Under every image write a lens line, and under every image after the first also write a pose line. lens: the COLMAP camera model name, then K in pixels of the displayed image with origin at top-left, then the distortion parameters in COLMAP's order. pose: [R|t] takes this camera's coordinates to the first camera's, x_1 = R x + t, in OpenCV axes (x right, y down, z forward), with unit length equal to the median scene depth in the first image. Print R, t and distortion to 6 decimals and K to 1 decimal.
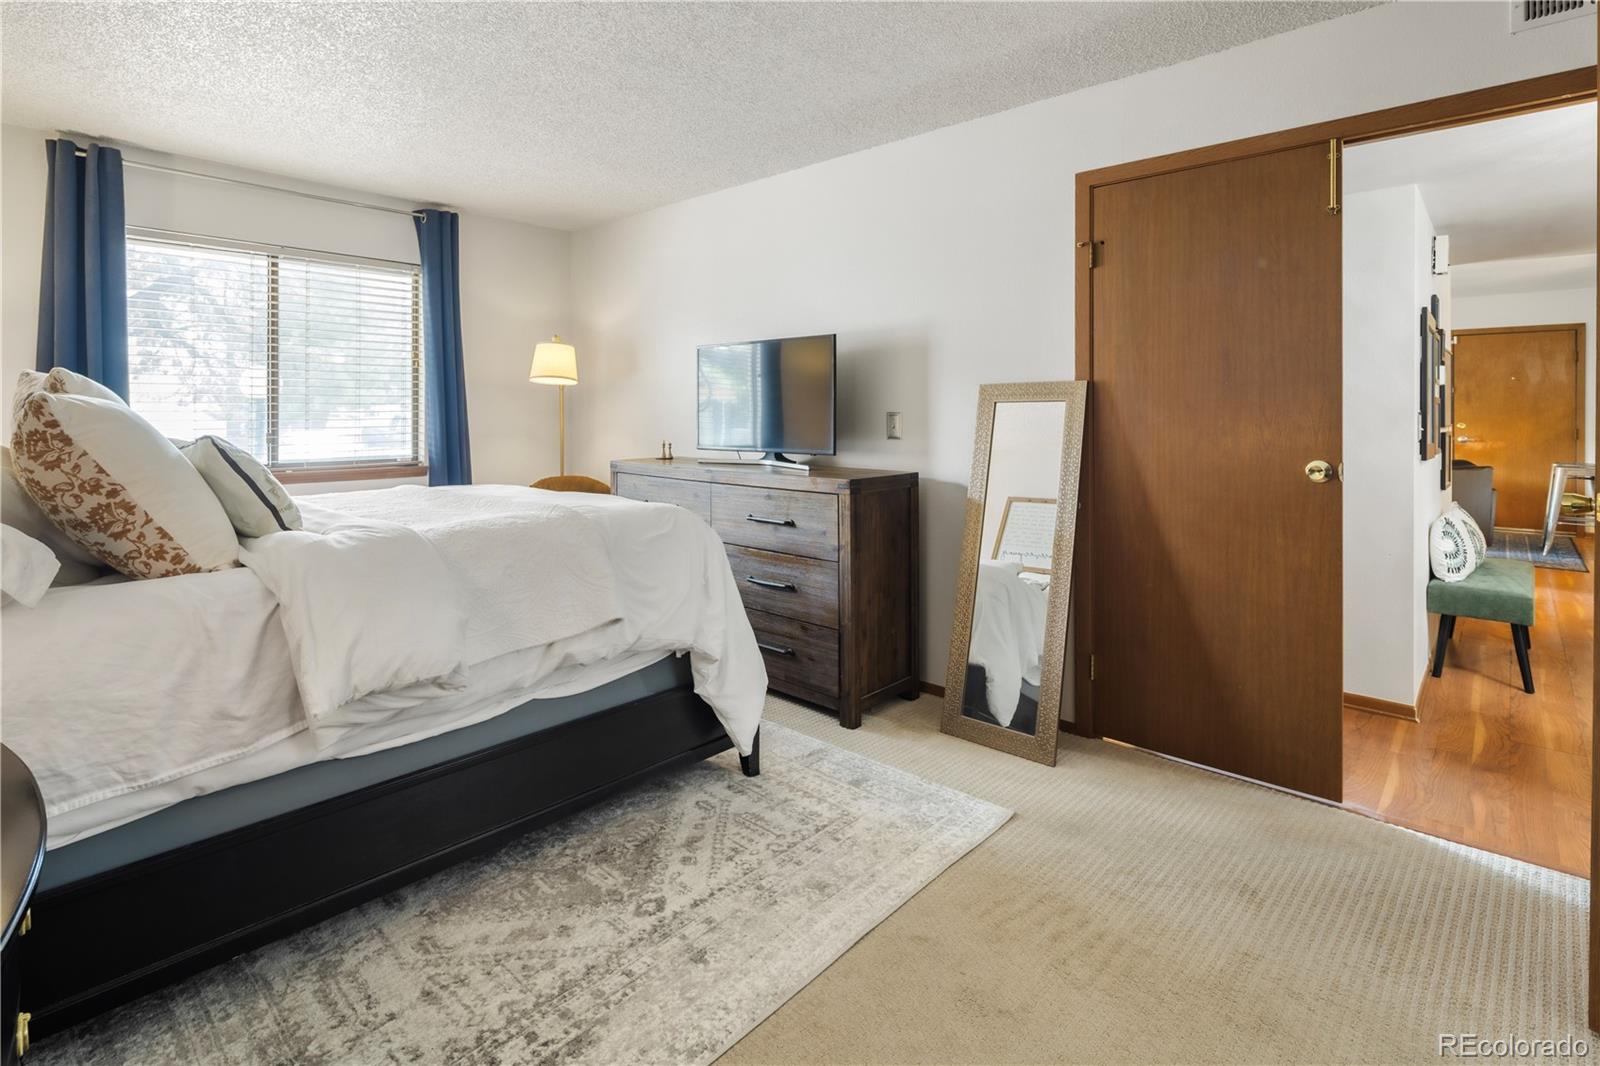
lens RADIAL K [[793.9, 0, 790.9], [0, 793.9, 420.2], [0, 0, 1]] dist [0.011081, -0.004982]
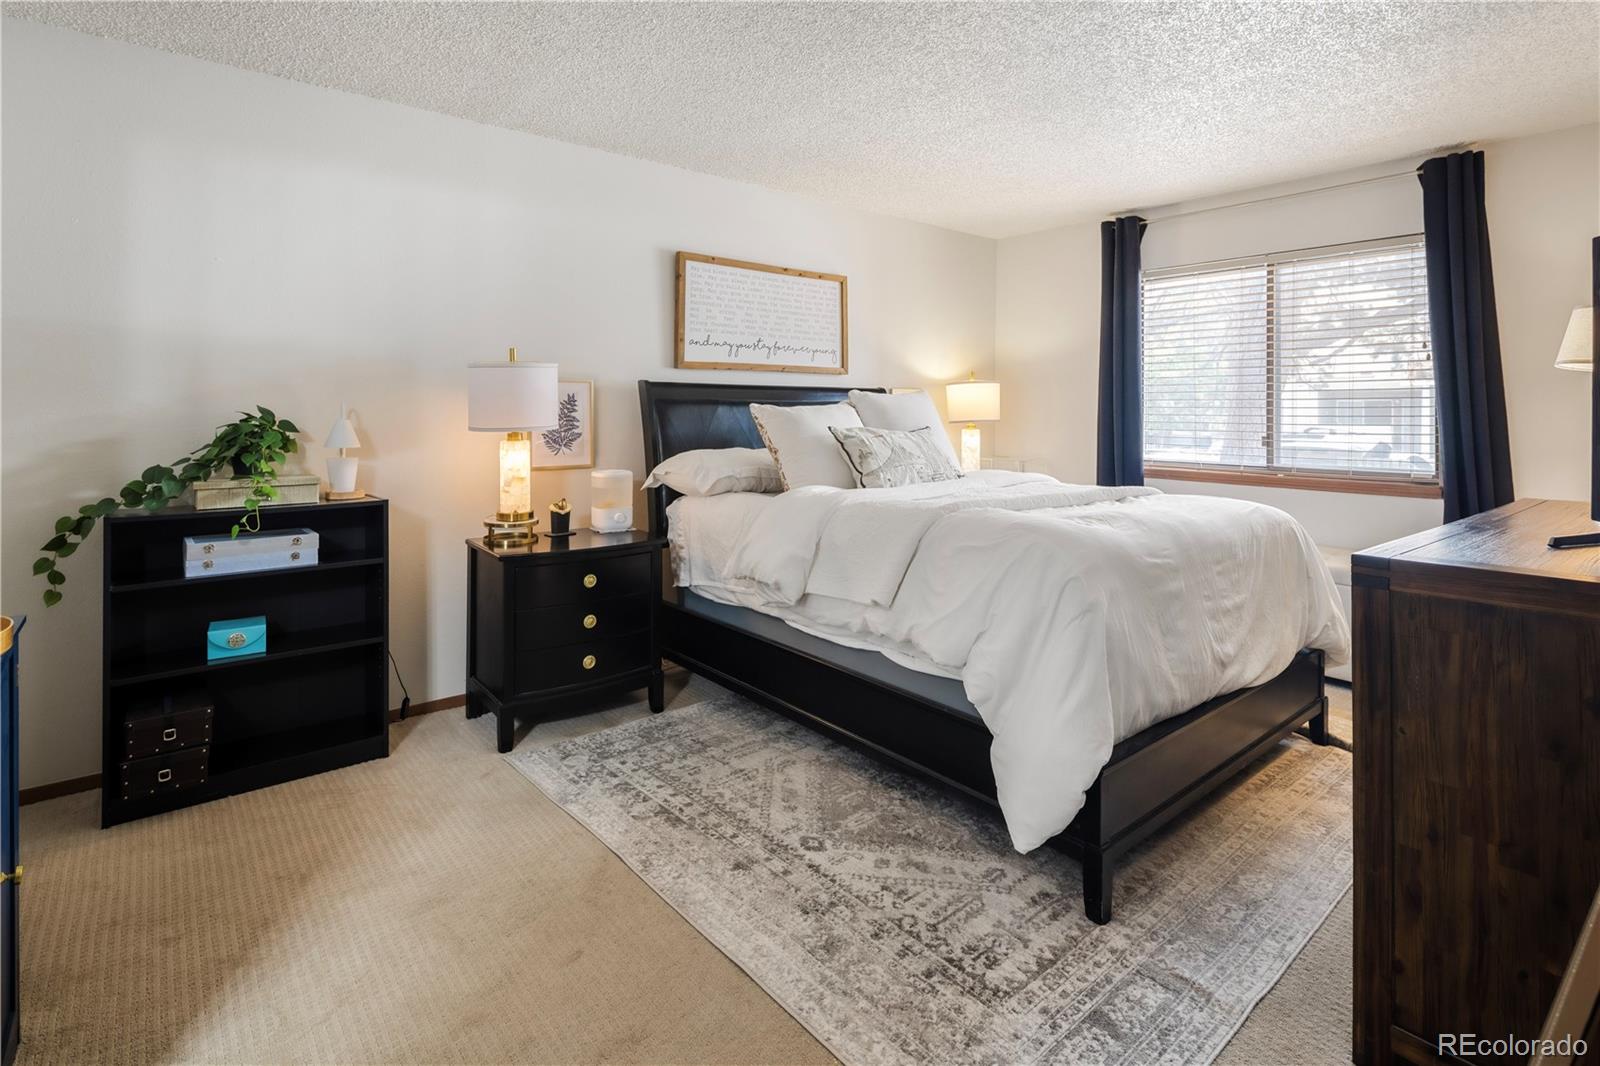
lens RADIAL K [[793.9, 0, 785.6], [0, 793.9, 408.4], [0, 0, 1]] dist [0.011081, -0.004982]
pose [[-0.150528, -0.006915, -0.988582, 0.896007], [-0.016850, 0.999848, -0.004428, -0.010719], [0.988462, 0.015991, -0.150622, 1.038953]]
